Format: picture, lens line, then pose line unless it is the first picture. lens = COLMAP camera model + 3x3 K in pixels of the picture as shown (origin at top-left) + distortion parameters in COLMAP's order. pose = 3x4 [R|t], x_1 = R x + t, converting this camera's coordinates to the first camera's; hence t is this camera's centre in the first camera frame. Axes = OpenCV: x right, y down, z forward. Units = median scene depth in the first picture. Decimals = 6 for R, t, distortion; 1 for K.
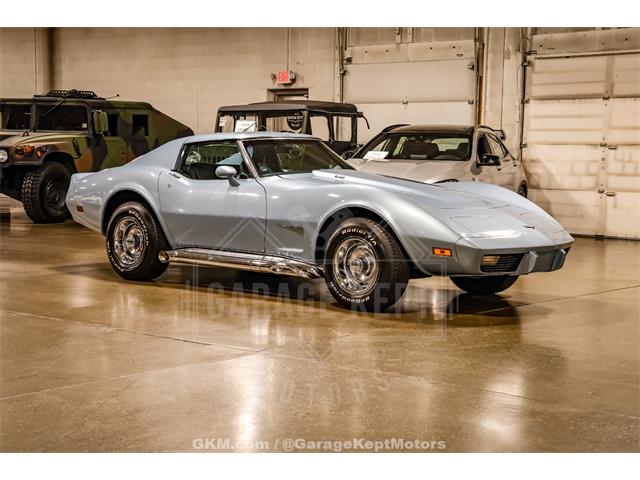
lens RADIAL K [[950.0, 0, 320.0], [0, 950.0, 240.0], [0, 0, 1]] dist [0.197802, 0.059347]
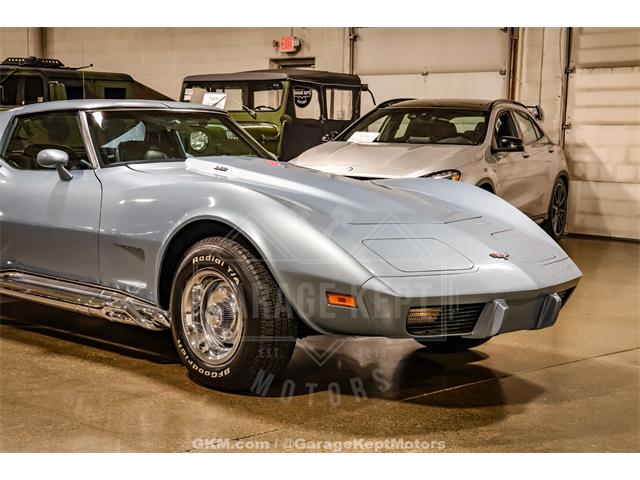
lens RADIAL K [[950.0, 0, 320.0], [0, 950.0, 240.0], [0, 0, 1]] dist [0.197802, 0.059347]
pose [[0.996843, 0.015574, -0.077851, 0.075444], [-0.014150, 0.999723, 0.018806, -0.016920], [0.078122, -0.017645, 0.996788, 0.192706]]
